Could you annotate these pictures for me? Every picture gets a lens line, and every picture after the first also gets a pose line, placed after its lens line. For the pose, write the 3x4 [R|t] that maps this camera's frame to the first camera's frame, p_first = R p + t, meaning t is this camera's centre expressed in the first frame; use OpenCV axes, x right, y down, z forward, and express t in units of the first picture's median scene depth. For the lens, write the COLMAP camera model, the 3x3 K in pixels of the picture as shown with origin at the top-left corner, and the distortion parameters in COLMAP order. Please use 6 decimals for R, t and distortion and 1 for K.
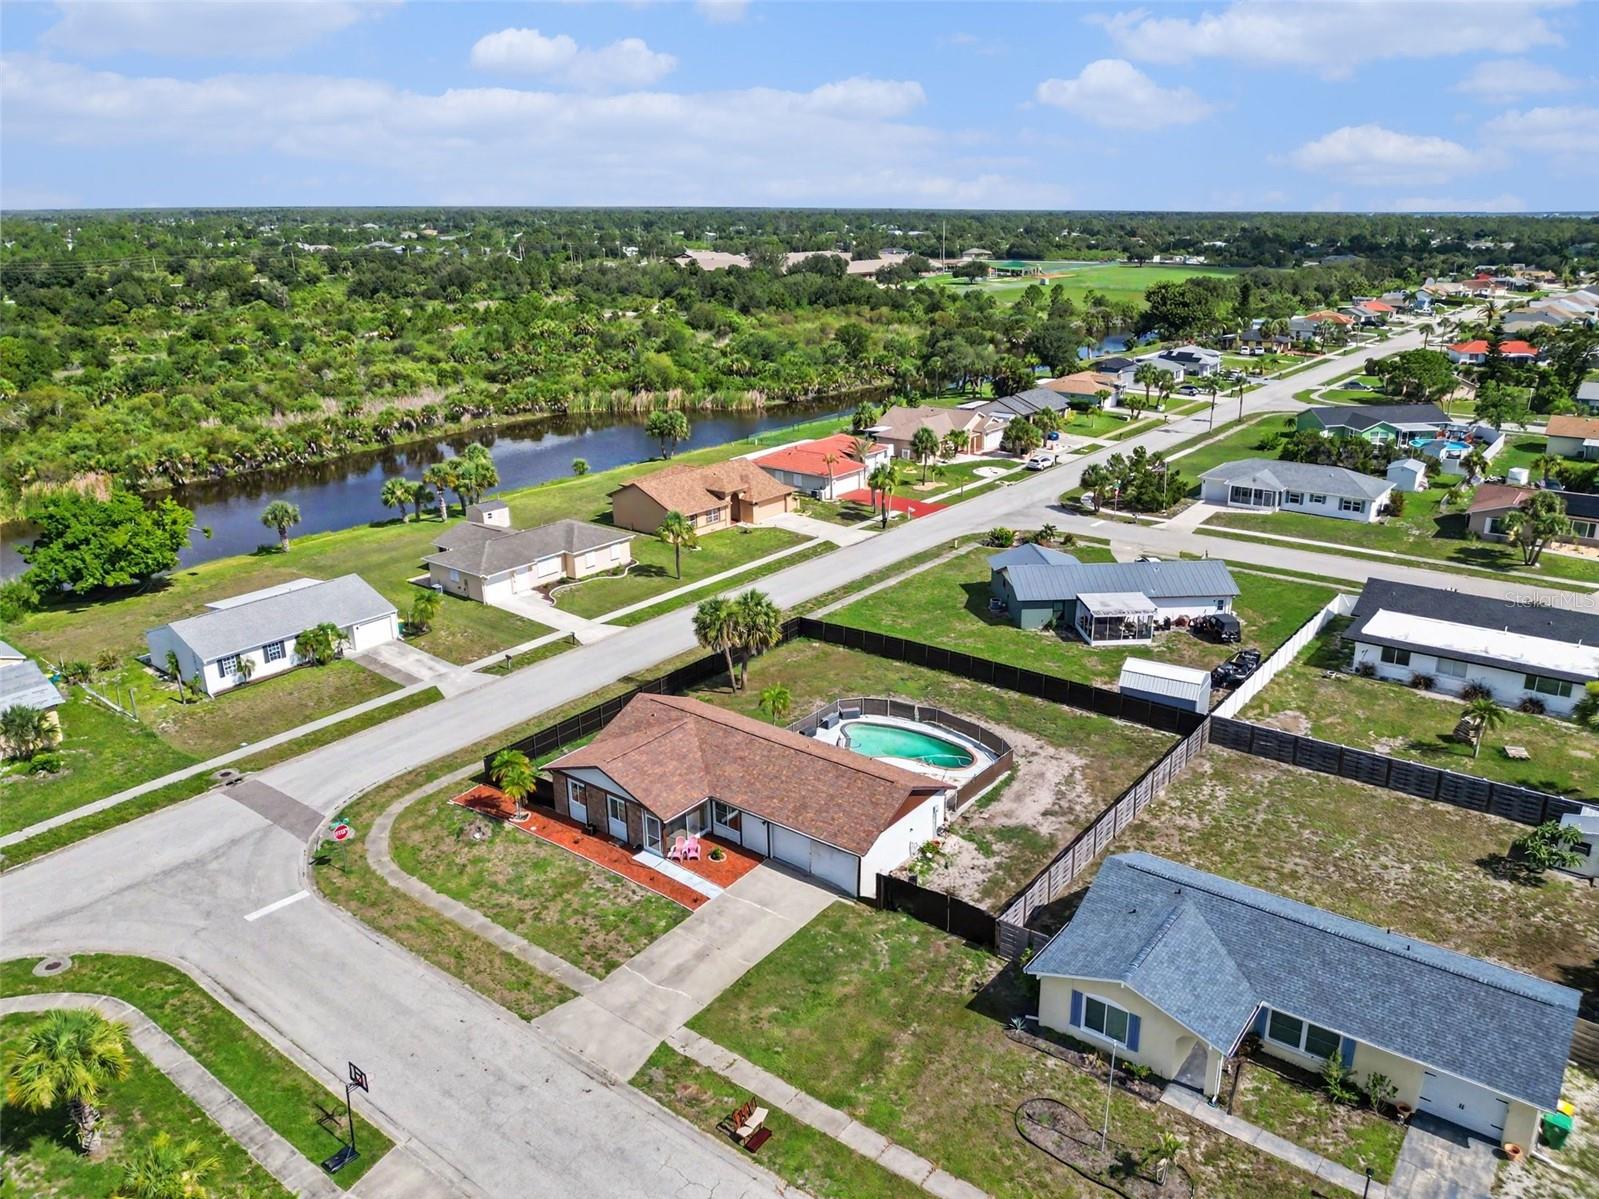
lens RADIAL K [[1133.1, 0, 799.5], [0, 1133.1, 599.5], [0, 0, 1]] dist [-0.006848, -0.005245]
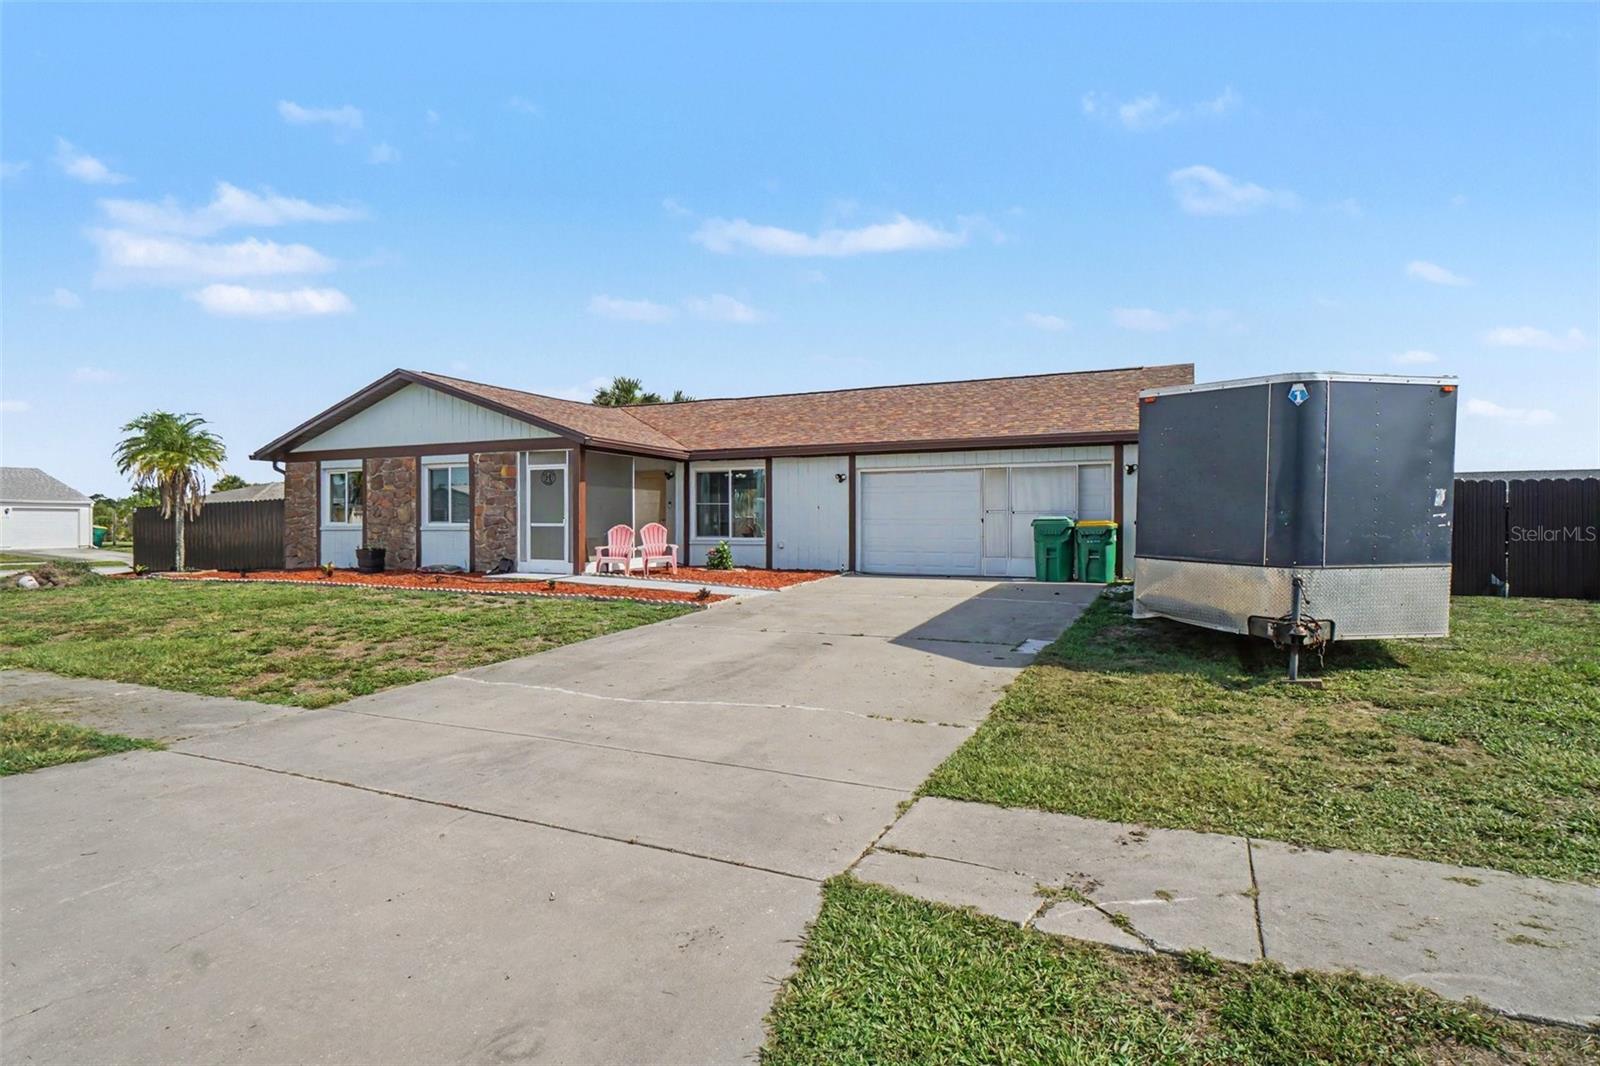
lens RADIAL K [[854.8, 0, 800.0], [0, 854.8, 533.0], [0, 0, 1]] dist [0.000675, 0.000087]
pose [[0.980266, 0.008799, 0.197488, -0.098969], [0.052189, 0.952046, -0.301470, 0.276451], [-0.190671, 0.305828, 0.932799, 0.658002]]
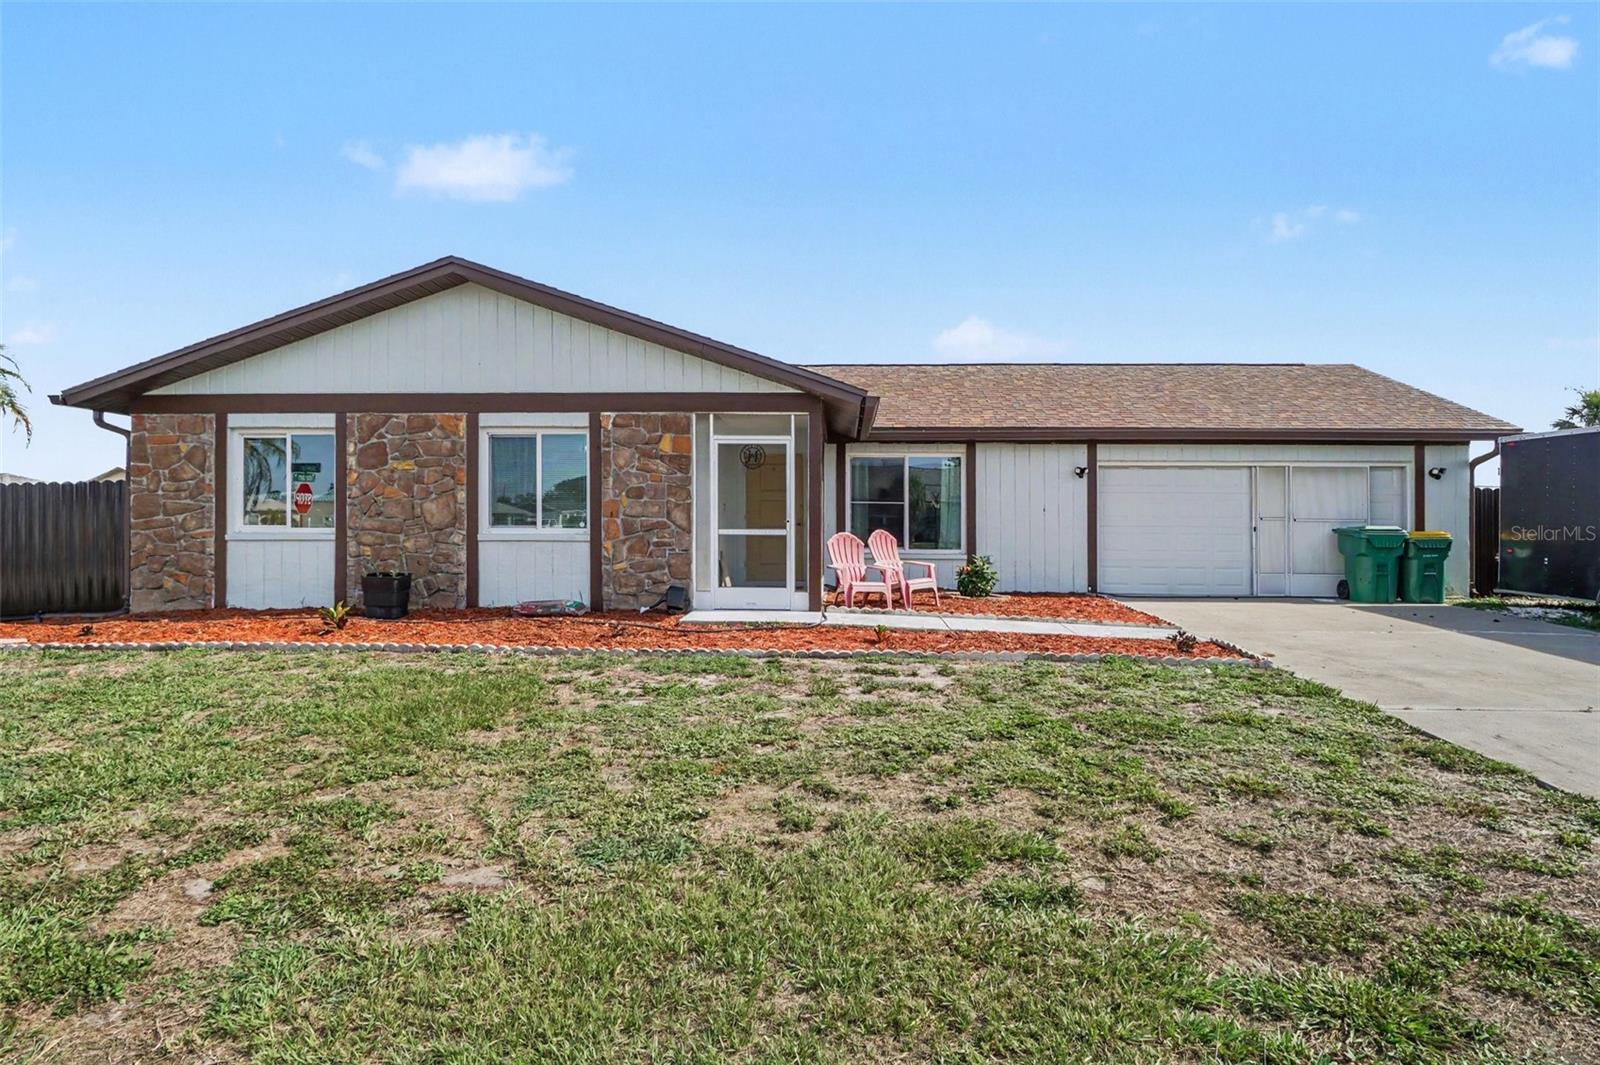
lens RADIAL K [[847.4, 0, 800.0], [0, 847.4, 532.5], [0, 0, 1]] dist [-0.015548, 0.000043]
pose [[0.821830, 0.012738, 0.569590, -0.204815], [0.166249, 0.950878, -0.261136, 0.235767], [-0.544937, 0.309303, 0.779343, 0.782322]]
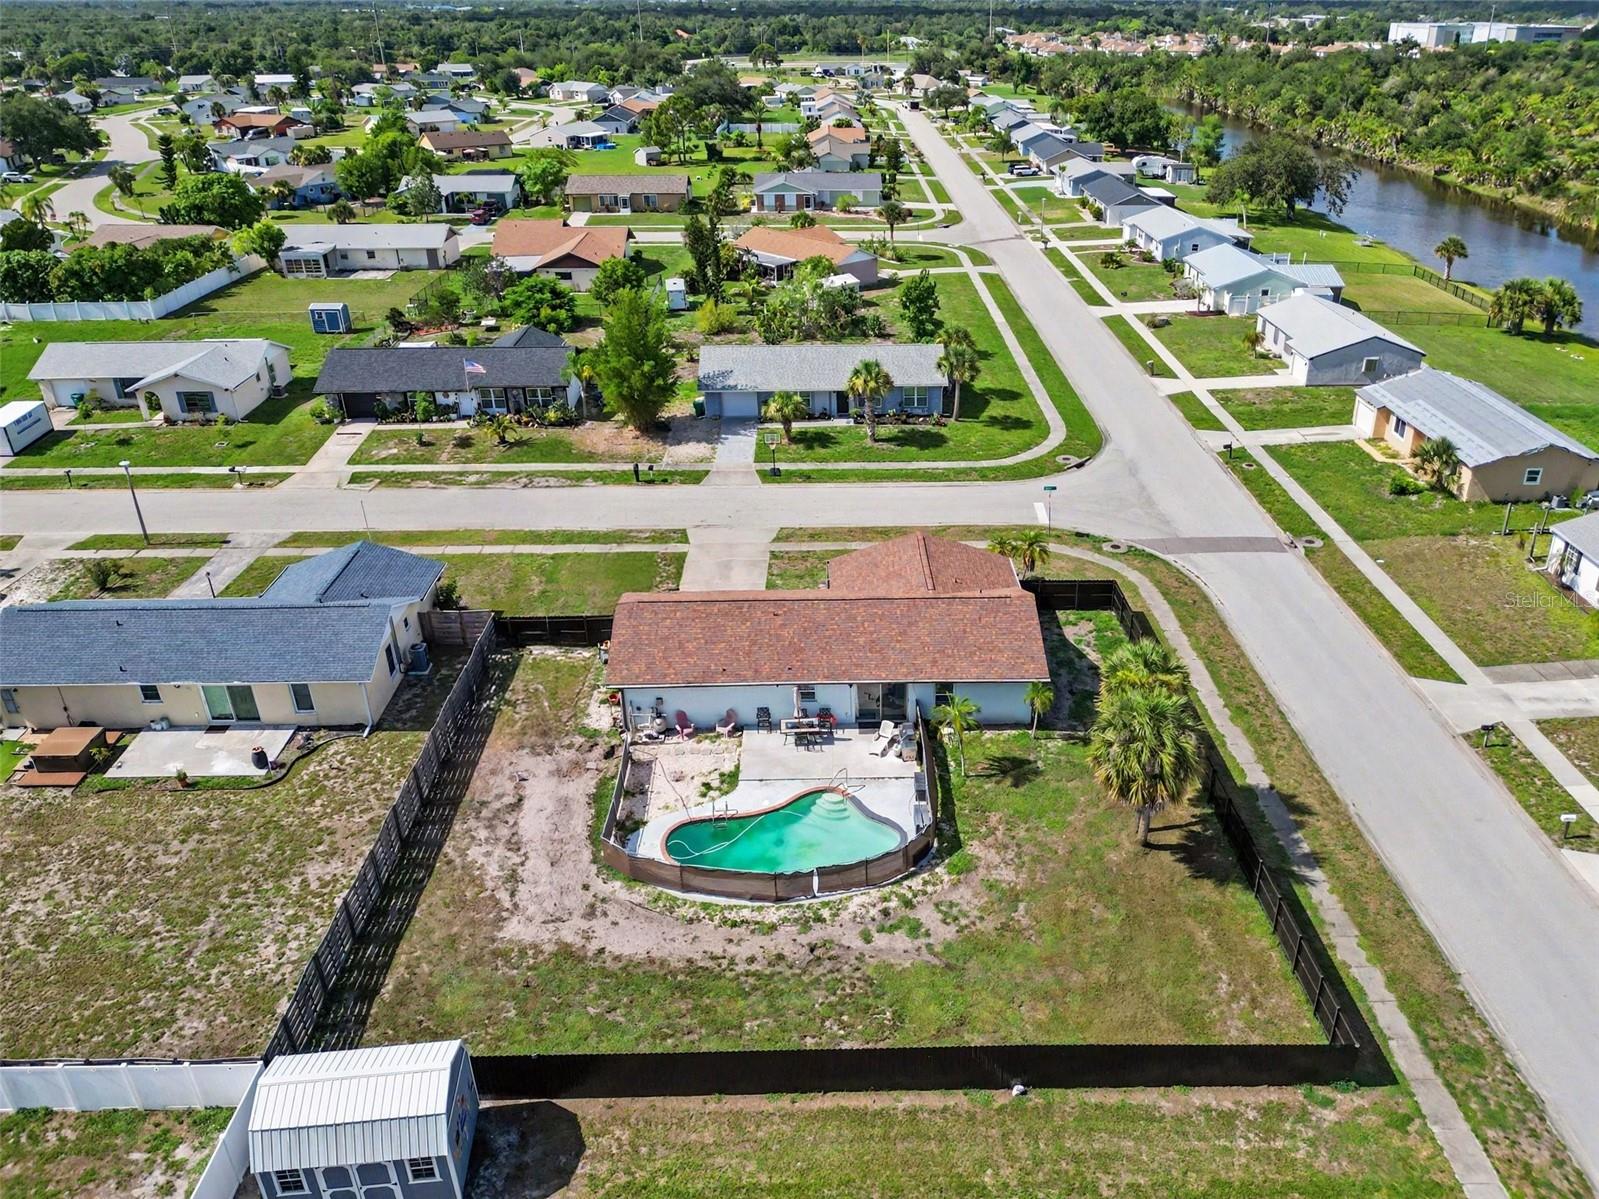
lens RADIAL K [[1133.1, 0, 799.5], [0, 1133.1, 599.5], [0, 0, 1]] dist [-0.006848, -0.005245]
pose [[-0.789751, 0.299285, -0.535464, 0.414009], [-0.192145, 0.708286, 0.679272, -0.419681], [0.582558, 0.639343, -0.501863, 1.346371]]
